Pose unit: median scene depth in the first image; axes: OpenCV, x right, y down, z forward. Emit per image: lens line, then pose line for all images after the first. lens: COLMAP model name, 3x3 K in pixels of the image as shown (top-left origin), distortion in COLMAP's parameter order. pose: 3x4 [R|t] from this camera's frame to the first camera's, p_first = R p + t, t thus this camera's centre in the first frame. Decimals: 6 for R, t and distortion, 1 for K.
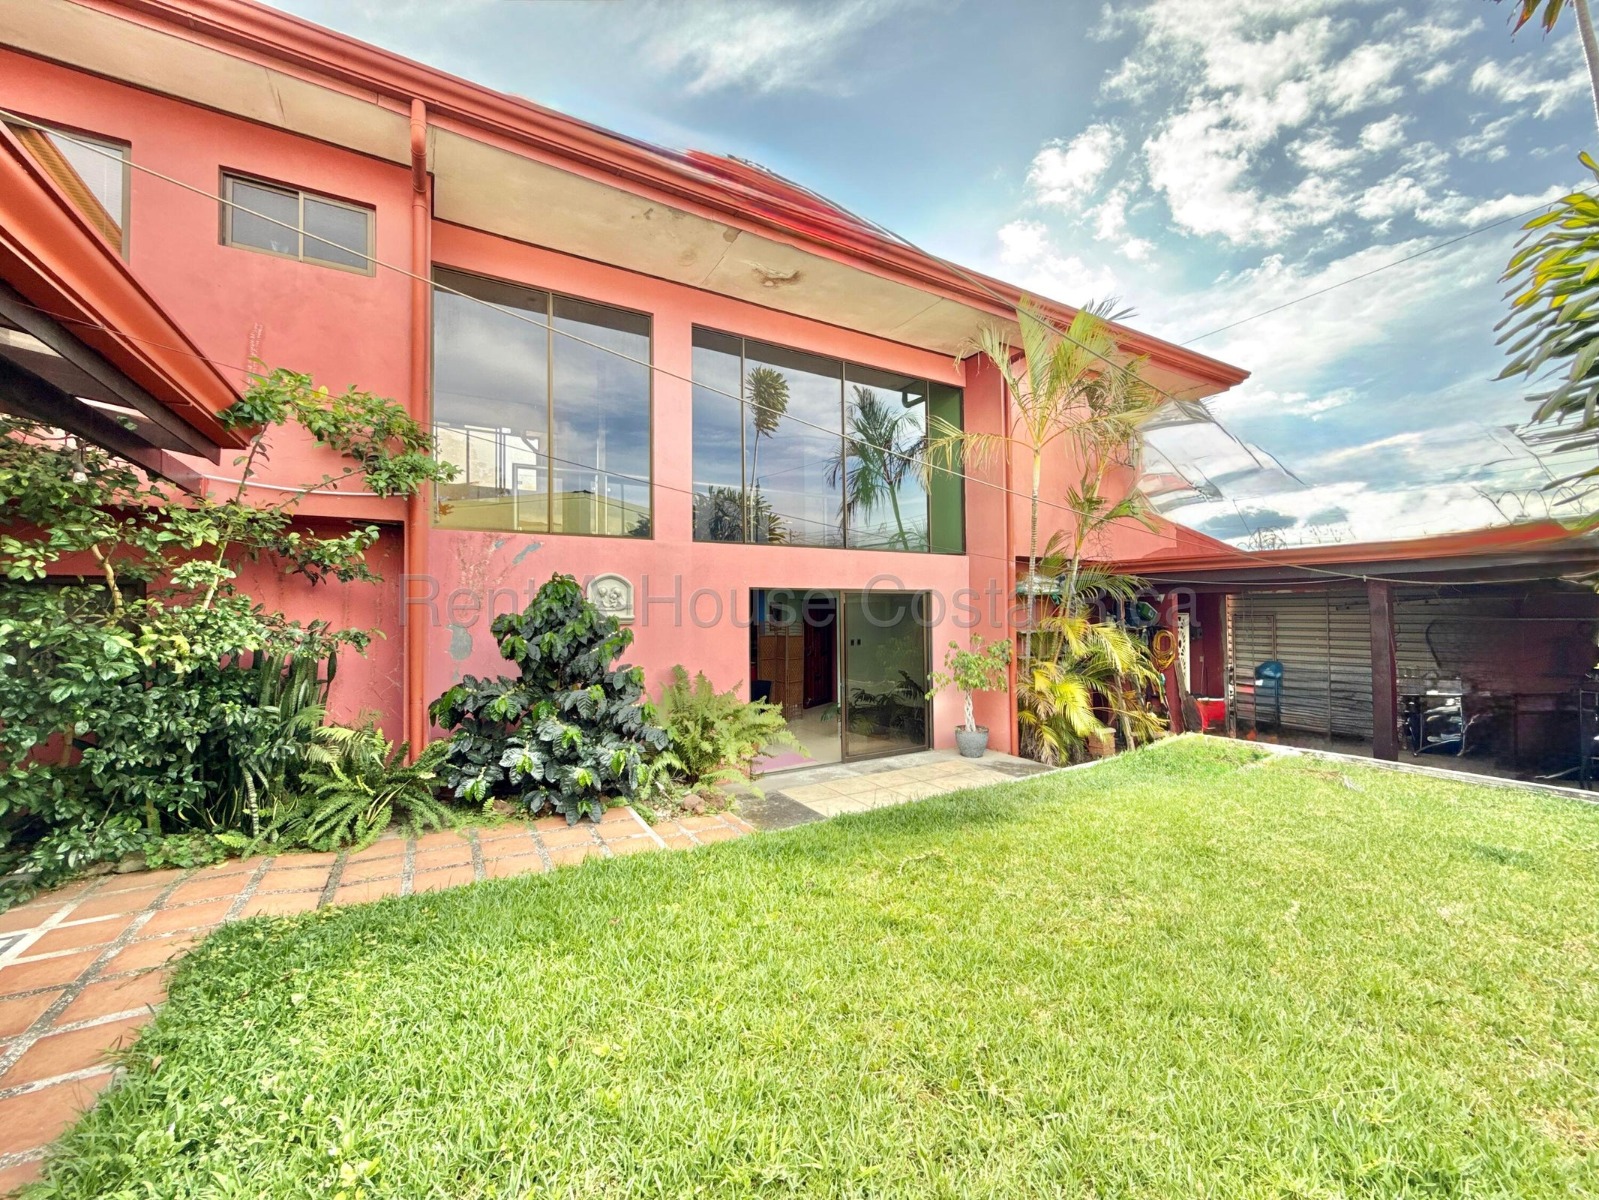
lens RADIAL K [[636.8, 0, 804.4], [0, 636.8, 597.8], [0, 0, 1]] dist [-0.002663, 0.000043]
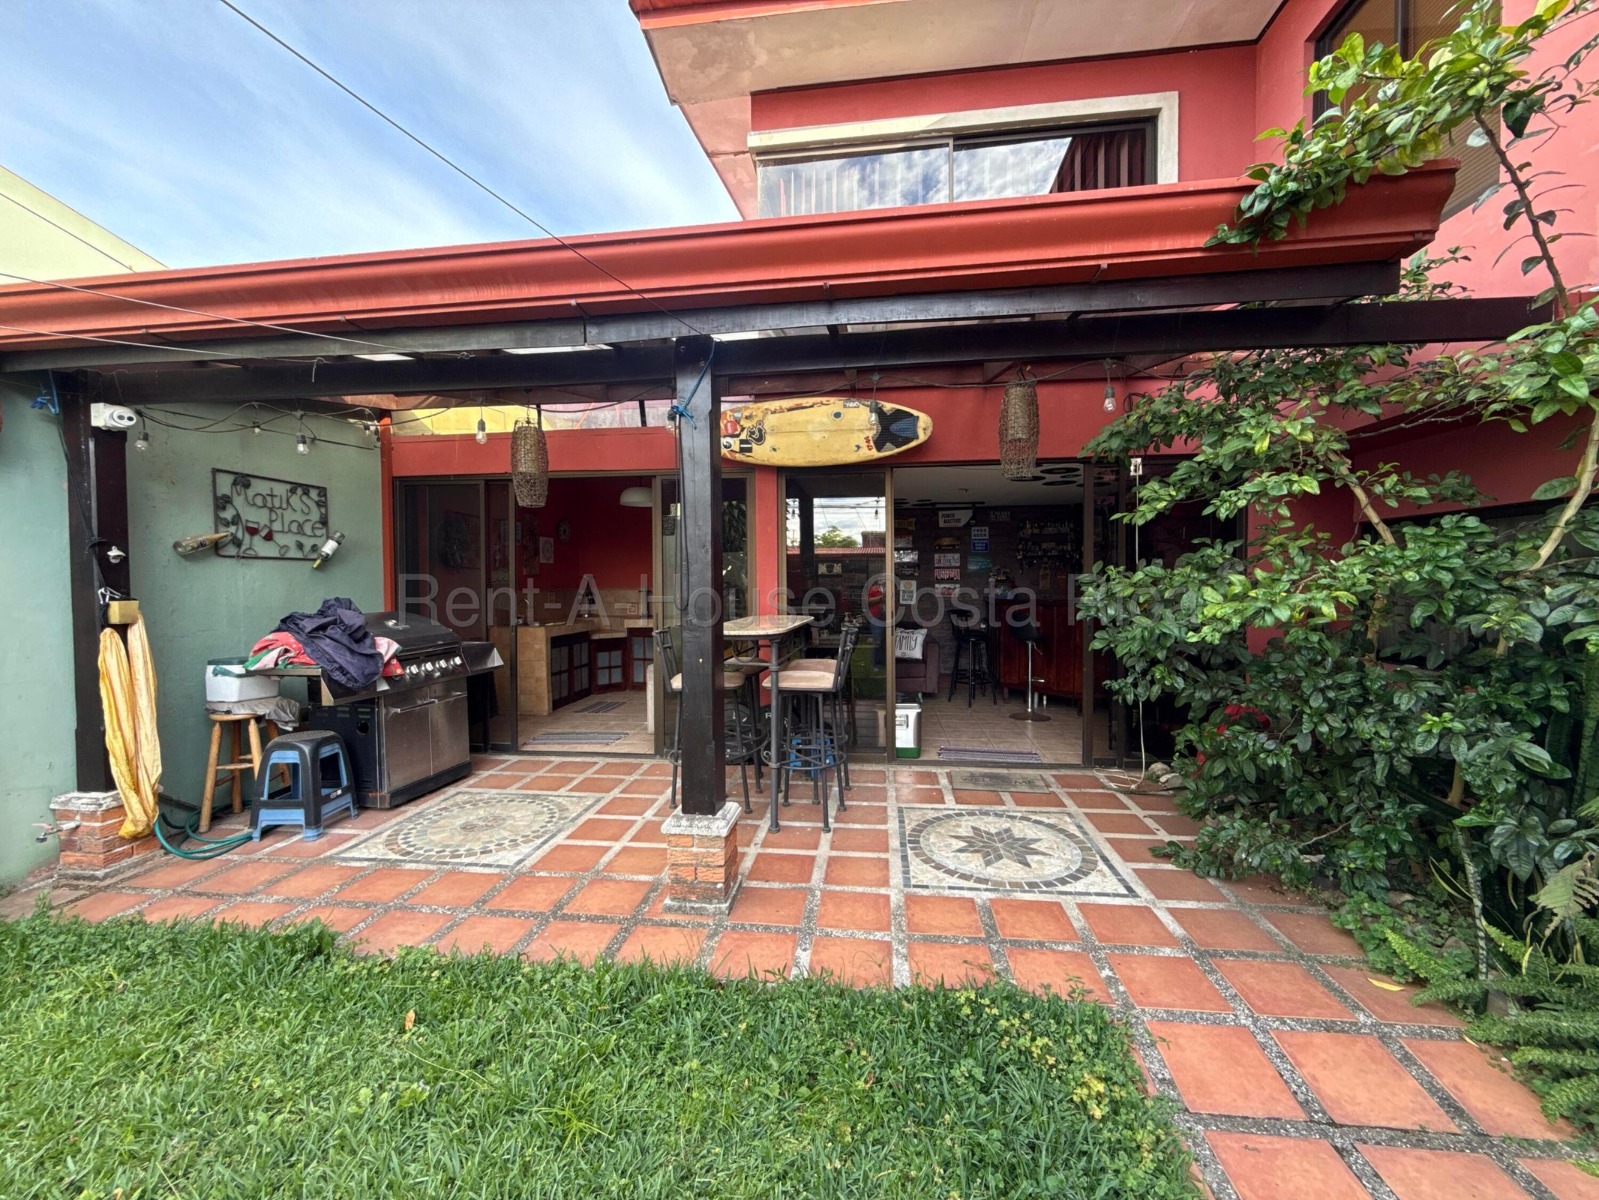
lens RADIAL K [[636.8, 0, 801.8], [0, 636.8, 593.5], [0, 0, 1]] dist [-0.002663, 0.000043]
pose [[-0.600993, 0.035864, -0.798449, -0.131227], [0.036532, 0.999181, 0.017383, 0.029562], [0.798419, -0.018722, -0.601811, 0.869560]]
